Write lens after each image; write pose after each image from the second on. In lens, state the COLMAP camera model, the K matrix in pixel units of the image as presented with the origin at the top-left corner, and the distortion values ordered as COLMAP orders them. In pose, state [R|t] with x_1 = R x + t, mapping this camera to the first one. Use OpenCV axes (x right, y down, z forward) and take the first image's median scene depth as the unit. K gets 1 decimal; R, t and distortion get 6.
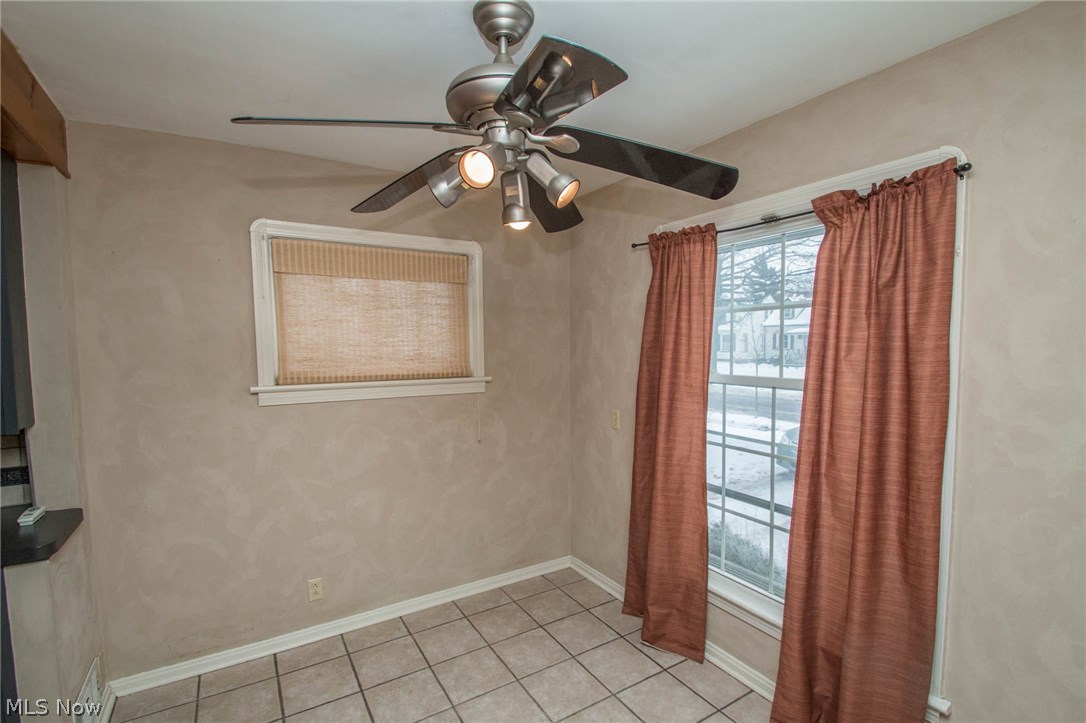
lens RADIAL K [[501.0, 0, 554.3], [0, 501.0, 377.0], [0, 0, 1]] dist [-0.012302, -0.006905]
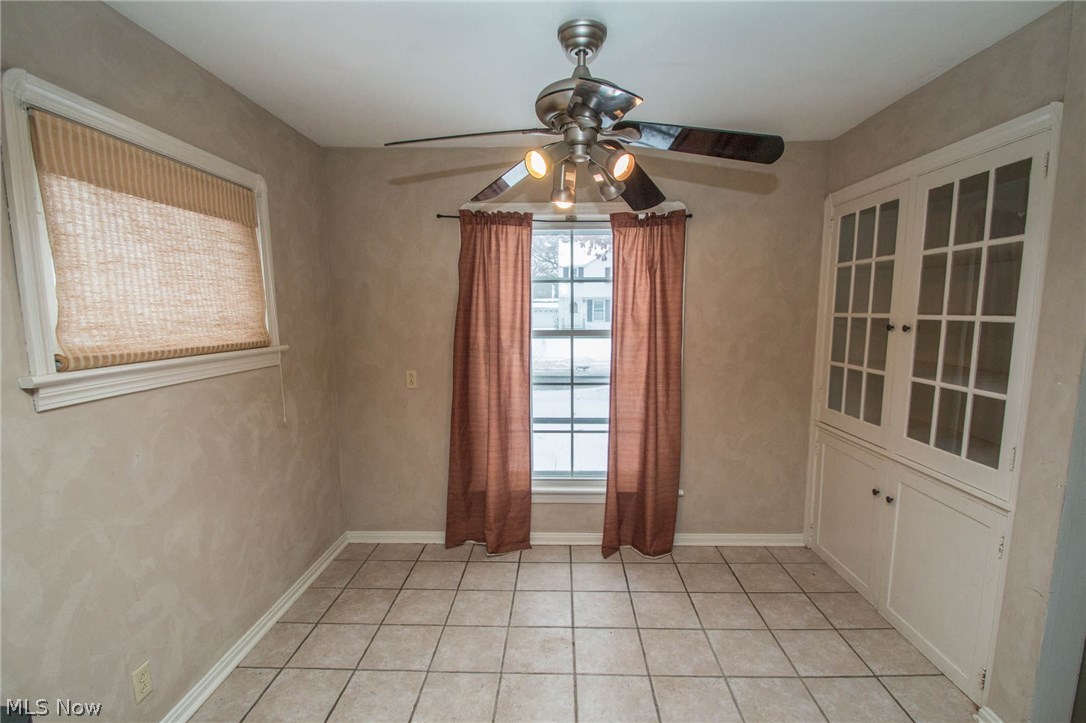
lens RADIAL K [[501.0, 0, 551.2], [0, 501.0, 379.3], [0, 0, 1]] dist [-0.012302, -0.006905]
pose [[0.549350, -0.107932, 0.828592, -0.665263], [0.054754, 0.994141, 0.093194, 0.002724], [-0.833797, -0.005828, 0.552041, 0.200921]]
